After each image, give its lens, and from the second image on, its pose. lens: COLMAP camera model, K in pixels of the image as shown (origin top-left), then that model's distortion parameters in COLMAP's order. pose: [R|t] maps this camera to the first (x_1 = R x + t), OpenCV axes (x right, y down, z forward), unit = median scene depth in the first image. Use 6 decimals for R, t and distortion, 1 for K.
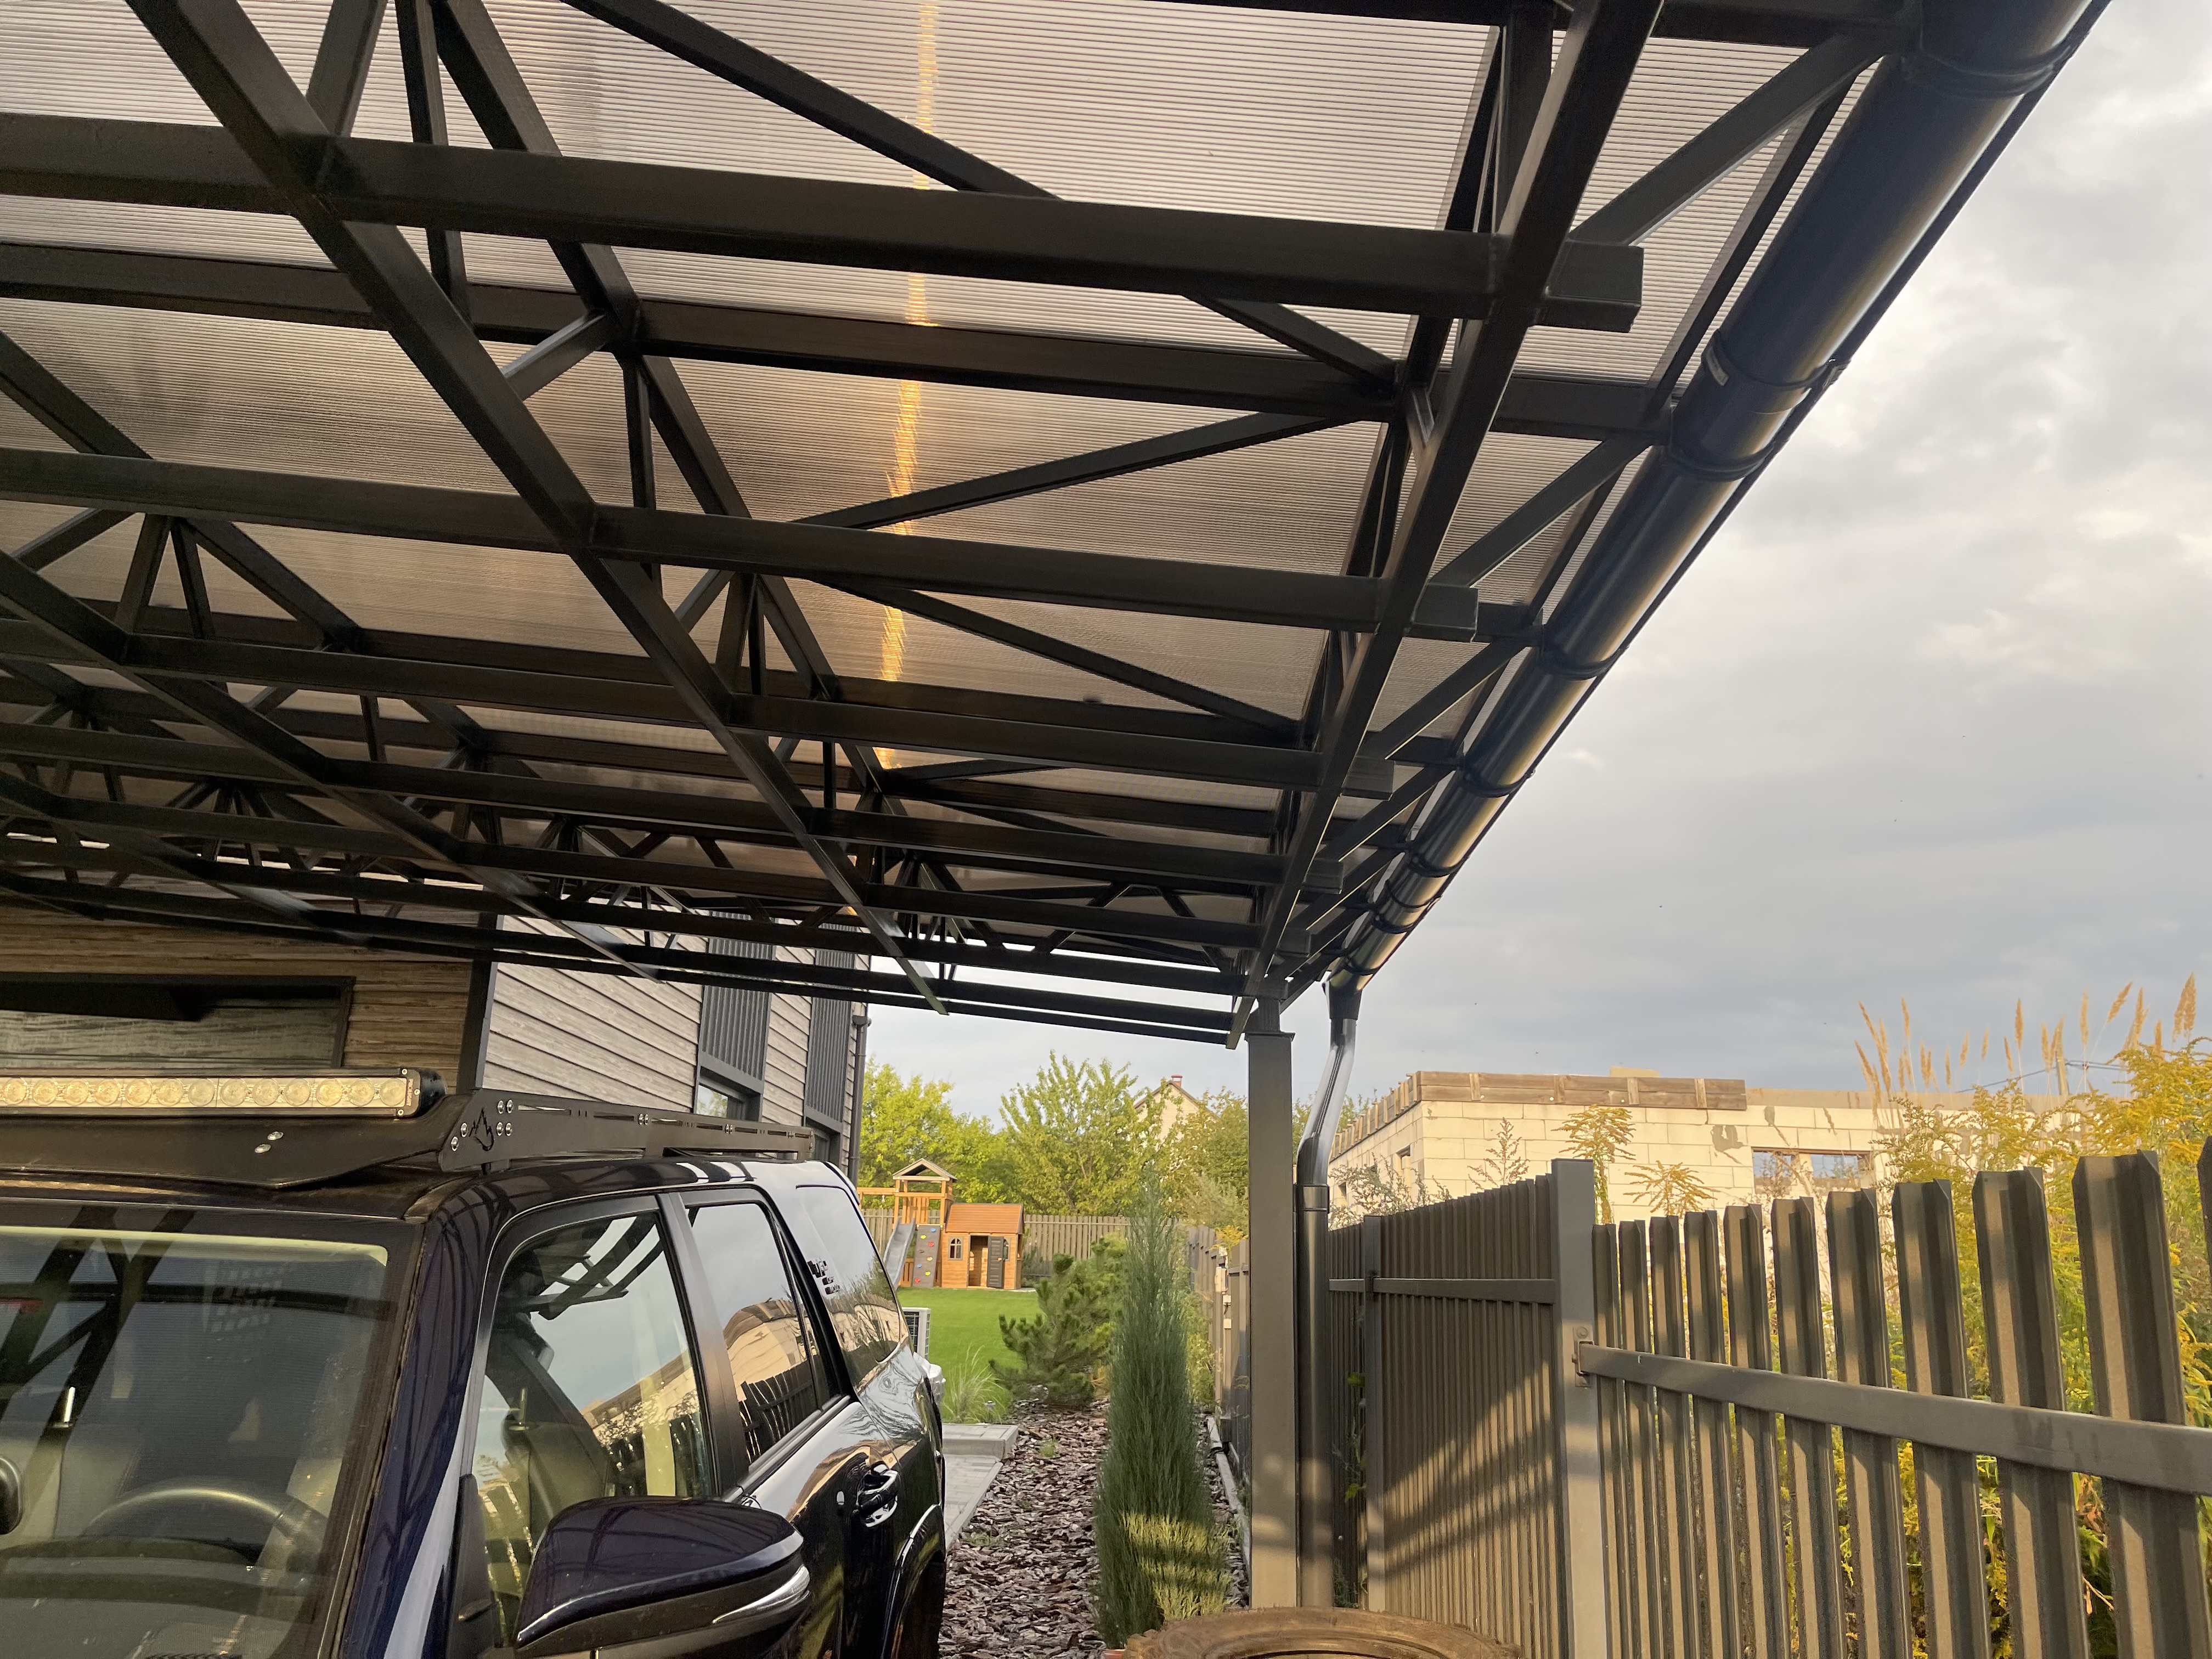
lens RADIAL K [[1632.7, 0, 1106.0], [0, 1632.7, 829.5], [0, 0, 1]] dist [0.124147, -0.171045]
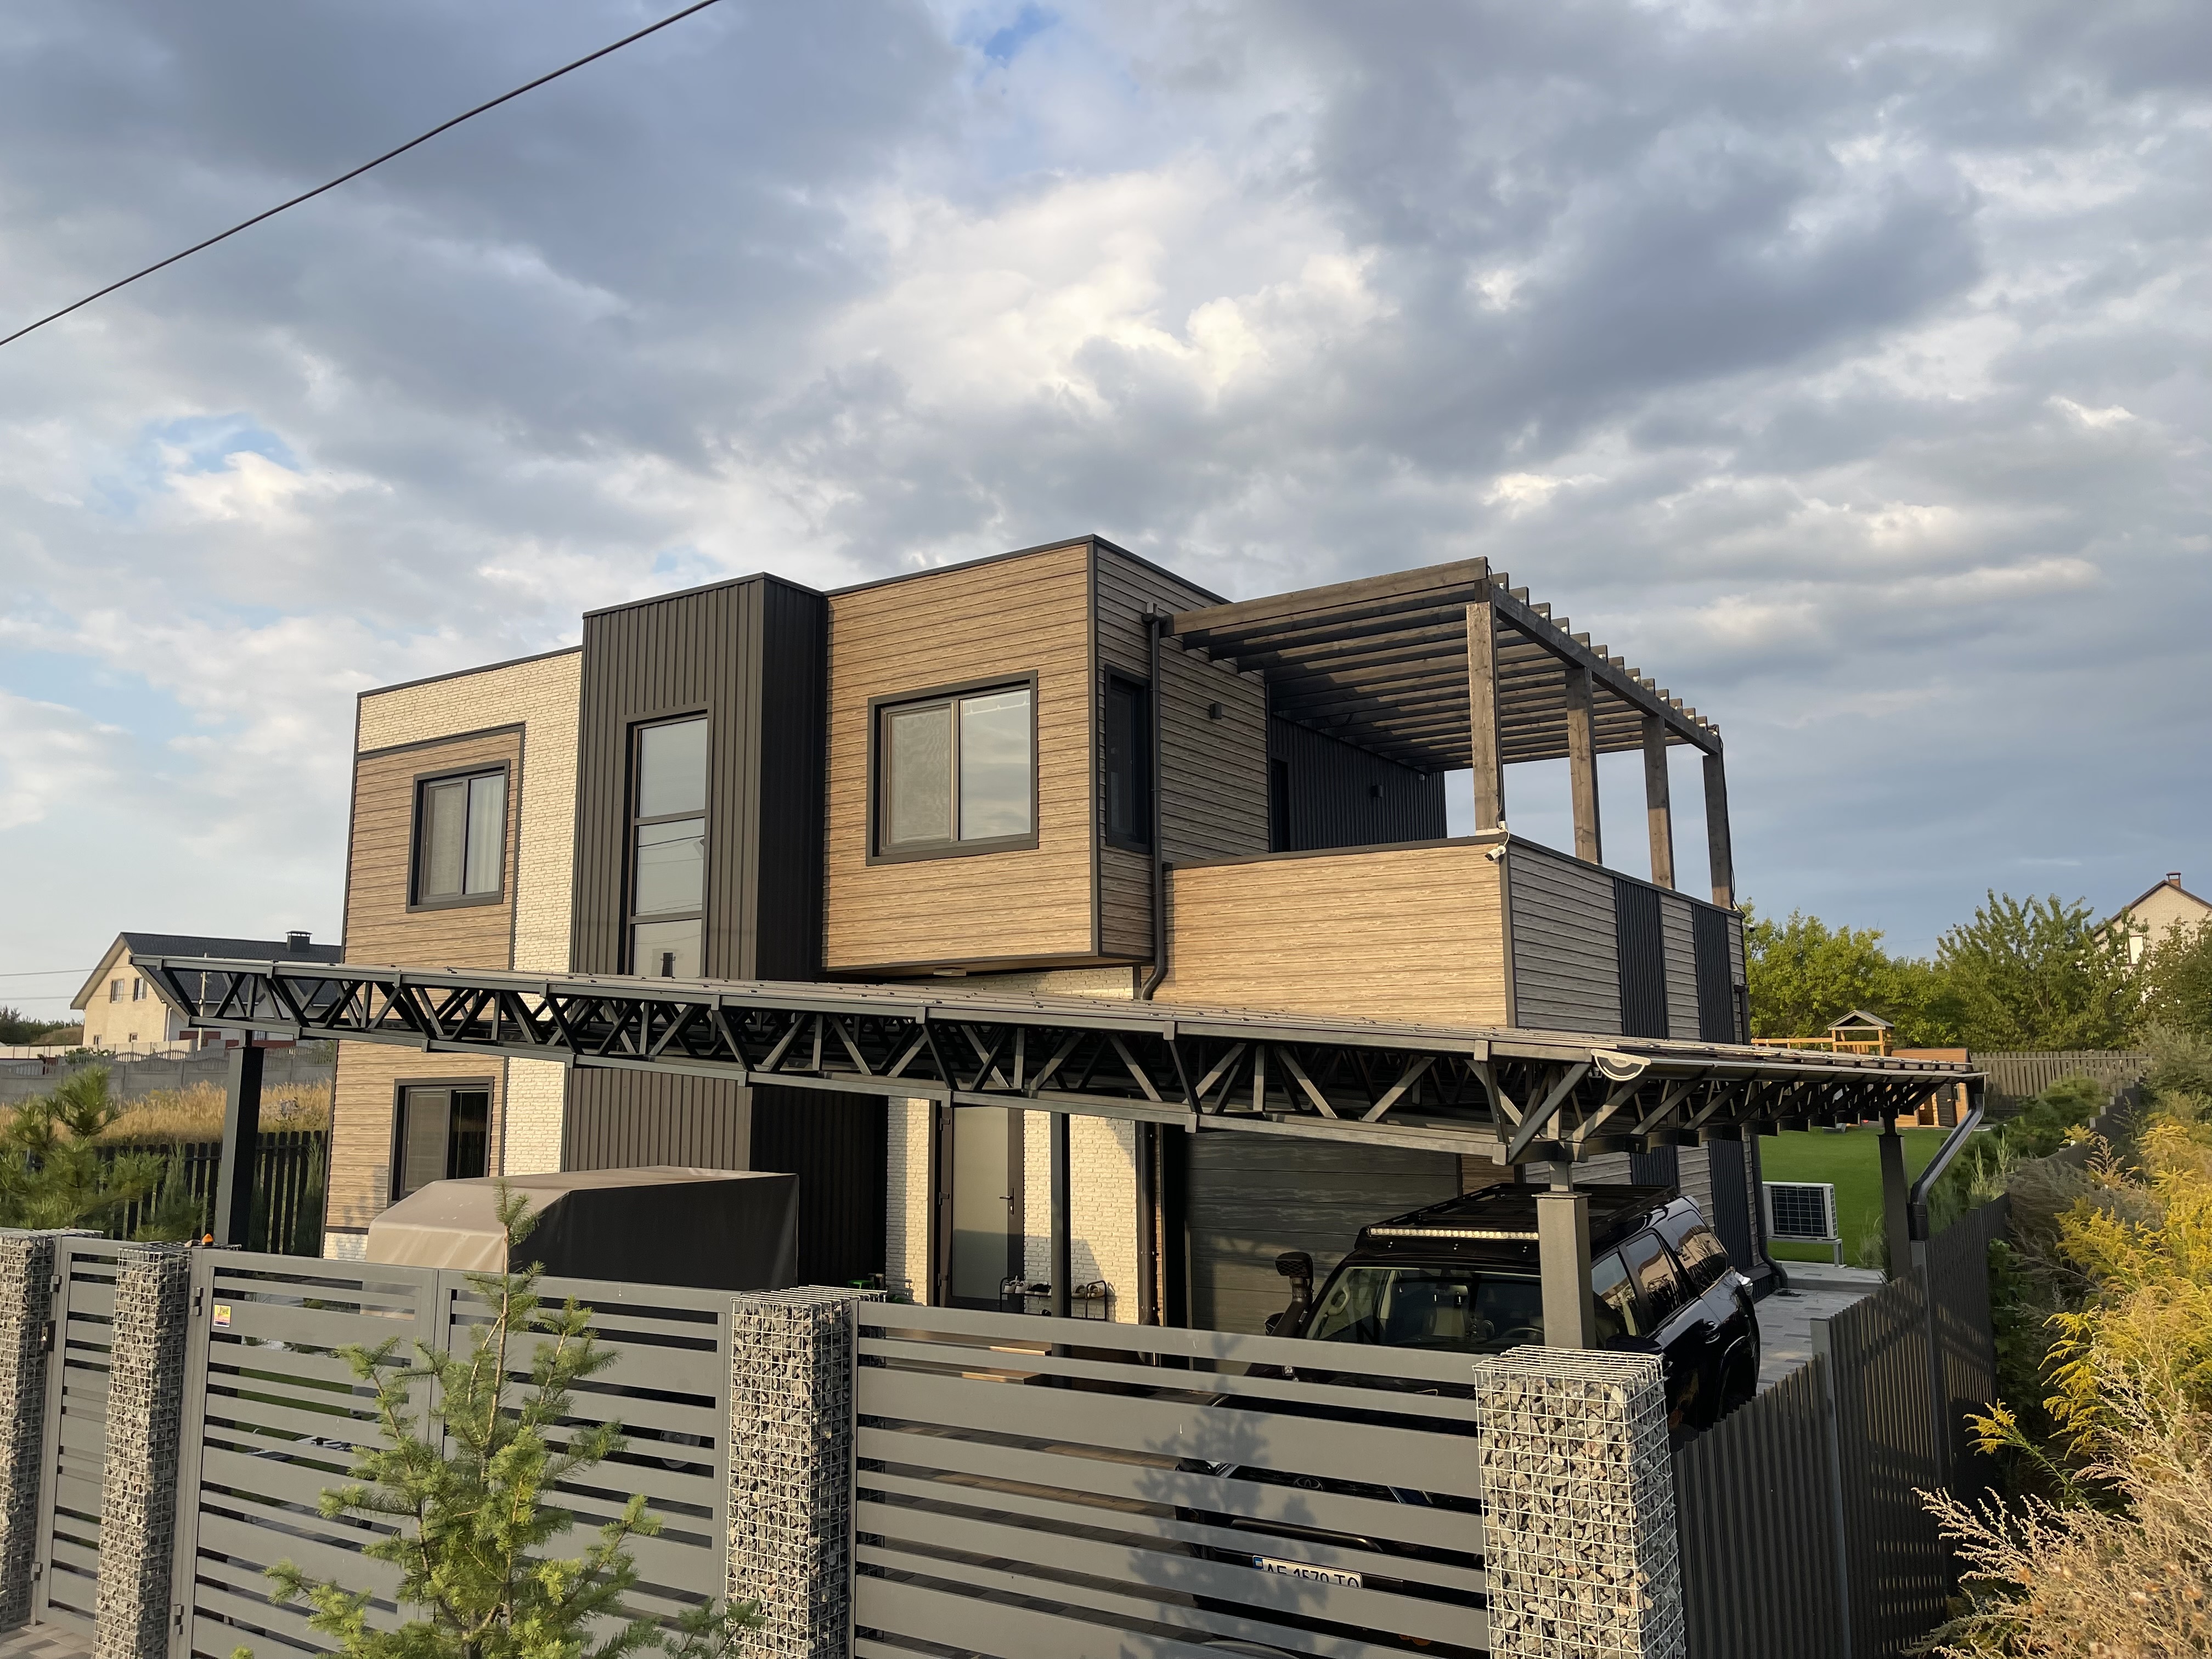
lens RADIAL K [[1632.7, 0, 1106.0], [0, 1632.7, 829.5], [0, 0, 1]] dist [0.124147, -0.171045]
pose [[0.848526, -0.107595, -0.518100, 0.041585], [0.165778, 0.983872, 0.067182, -0.059930], [0.502516, -0.142896, 0.852677, -0.134531]]
